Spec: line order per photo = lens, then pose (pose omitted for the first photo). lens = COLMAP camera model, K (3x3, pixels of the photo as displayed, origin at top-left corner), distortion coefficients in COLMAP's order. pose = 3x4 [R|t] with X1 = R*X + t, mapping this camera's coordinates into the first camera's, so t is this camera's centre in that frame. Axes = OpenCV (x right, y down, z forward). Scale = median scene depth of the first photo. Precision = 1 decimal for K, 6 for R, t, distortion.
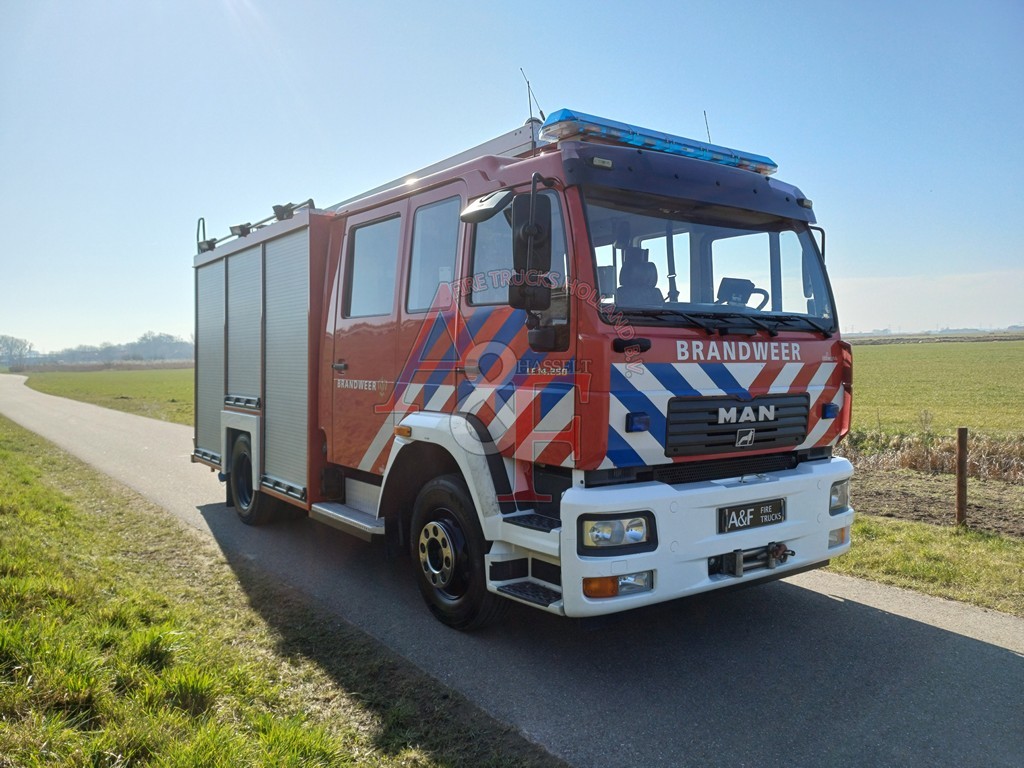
lens RADIAL K [[783.9, 0, 512.0], [0, 783.9, 384.0], [0, 0, 1]] dist [0.077995, -0.175006]
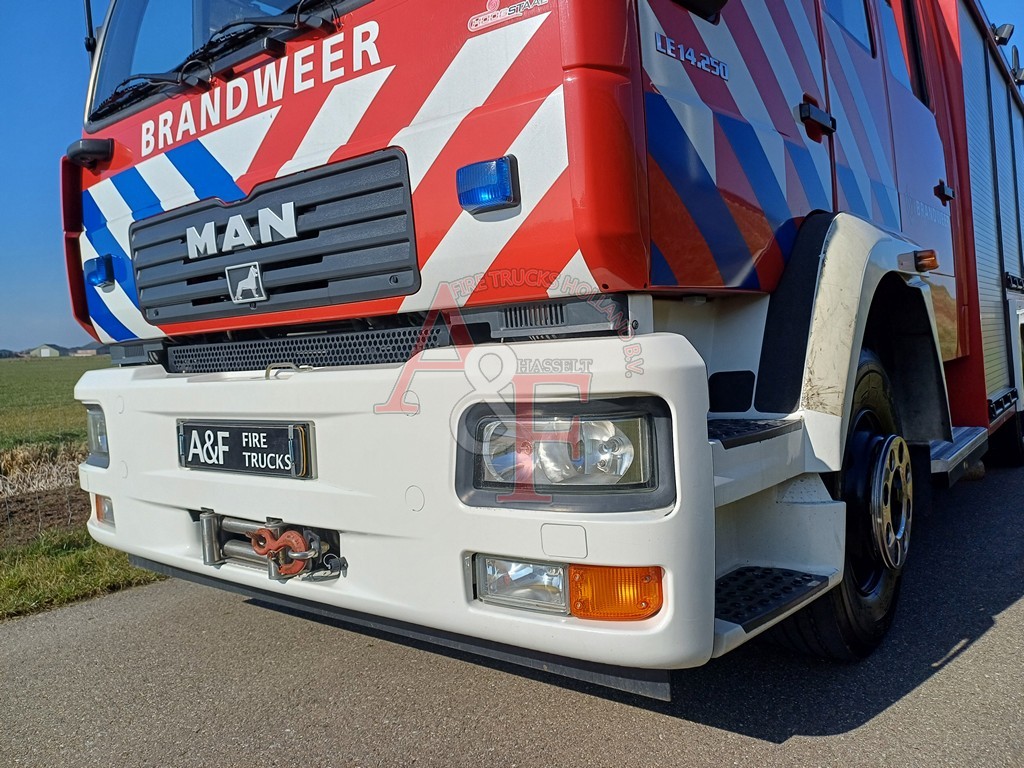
lens RADIAL K [[783.9, 0, 512.0], [0, 783.9, 384.0], [0, 0, 1]] dist [0.077995, -0.175006]
pose [[0.272734, 0.022745, -0.961821, 0.802506], [0.025117, 0.999211, 0.030751, 0.118928], [0.961762, -0.032545, 0.271948, 1.034889]]
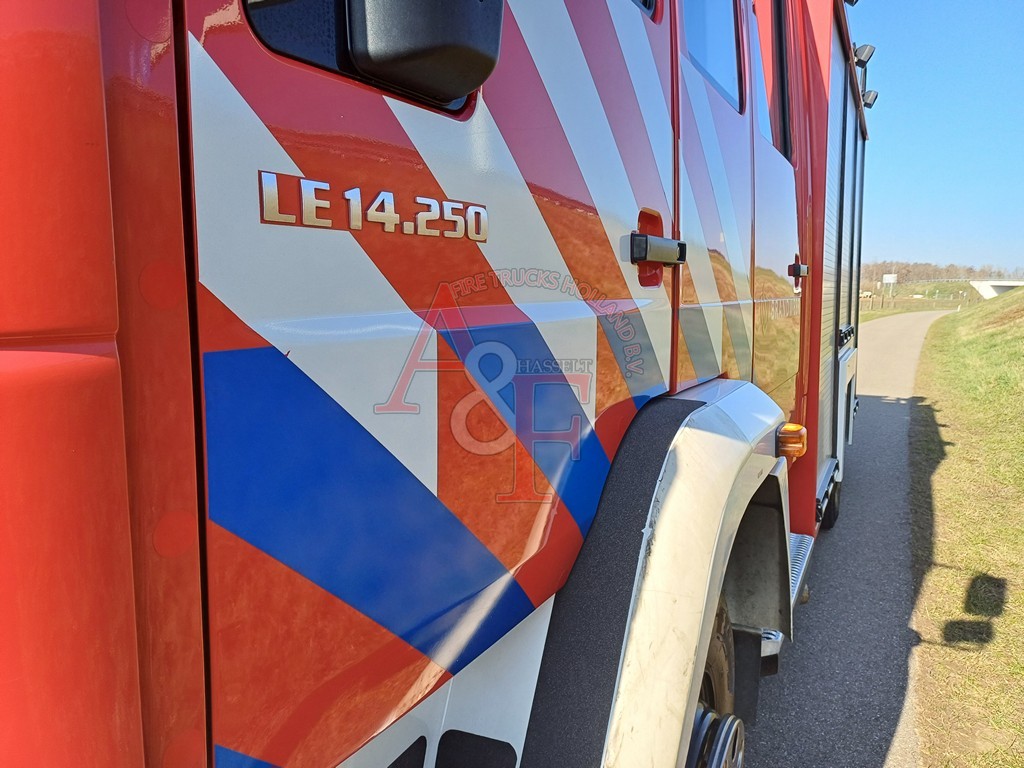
lens RADIAL K [[772.0, 0, 511.6], [0, 772.0, 361.7], [0, 0, 1]] dist [0.076002, -0.253833]
pose [[0.462629, 0.098417, -0.881072, 0.607195], [-0.052383, 0.995117, 0.083651, -0.008665], [0.885003, 0.007454, 0.465526, 1.176511]]
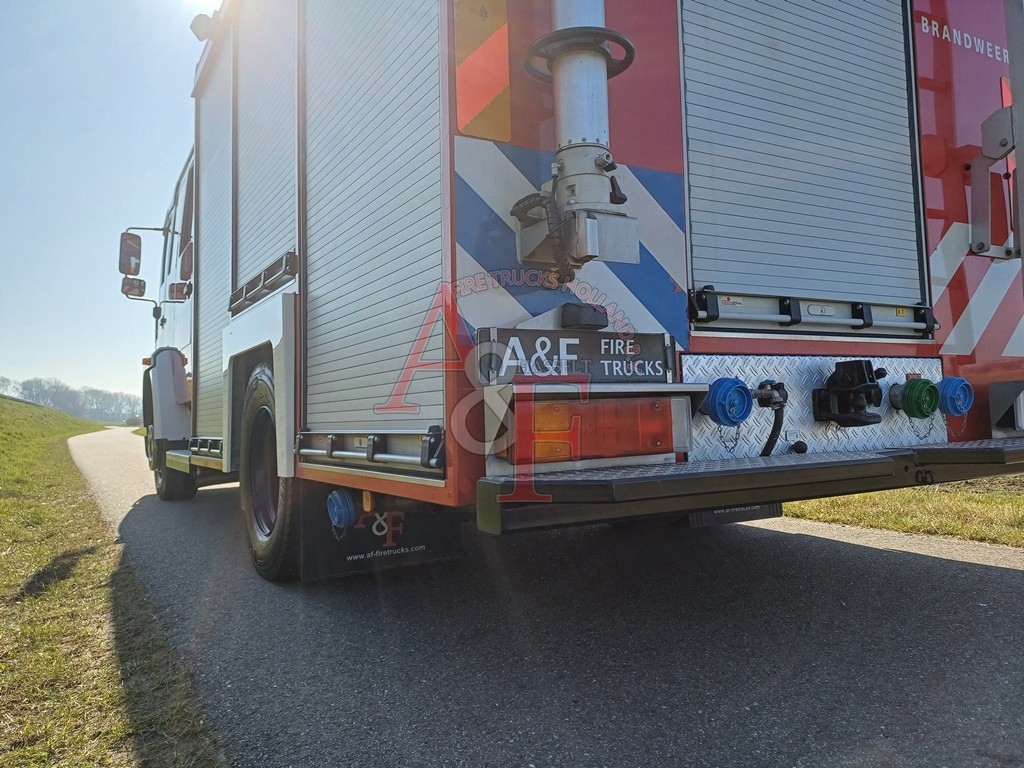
lens RADIAL K [[783.9, 0, 512.0], [0, 783.9, 384.0], [0, 0, 1]] dist [0.077995, -0.175006]
pose [[0.994734, -0.043326, -0.092879, 0.308705], [0.036604, 0.996668, -0.072895, 0.210466], [0.095728, 0.069111, 0.993005, 0.586322]]
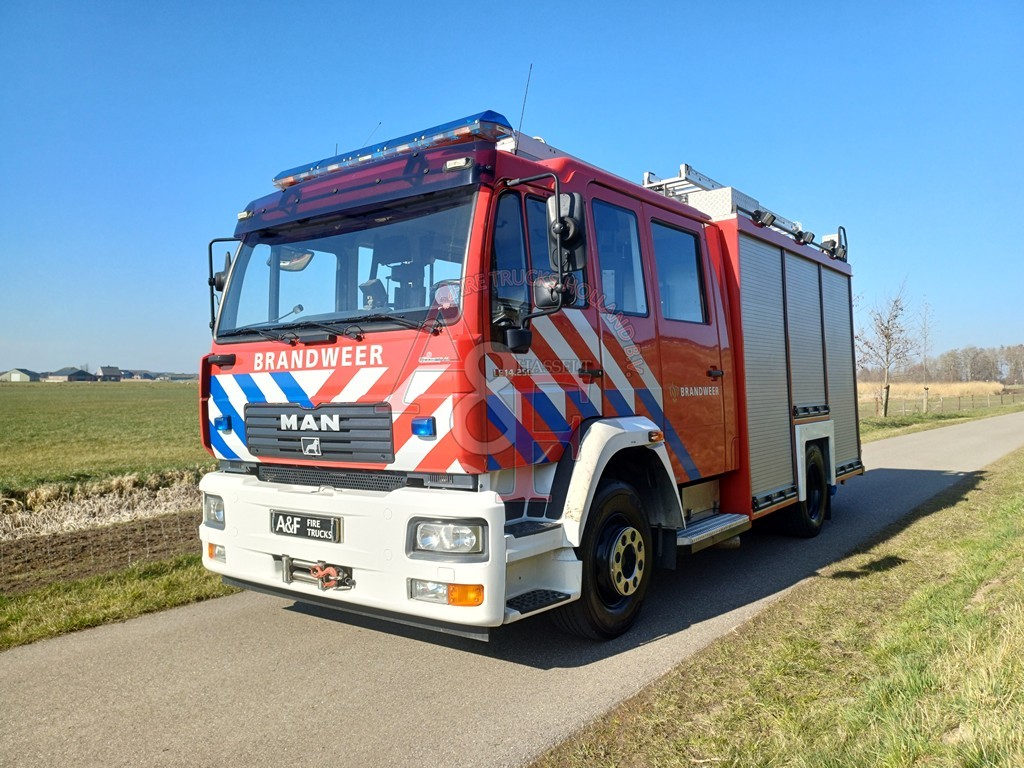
lens RADIAL K [[783.9, 0, 512.0], [0, 783.9, 384.0], [0, 0, 1]] dist [0.077995, -0.175006]
pose [[0.302641, -0.017105, -0.952951, 1.323962], [-0.012088, 0.999690, -0.021783, 0.008827], [0.953028, 0.018111, 0.302341, 0.951340]]
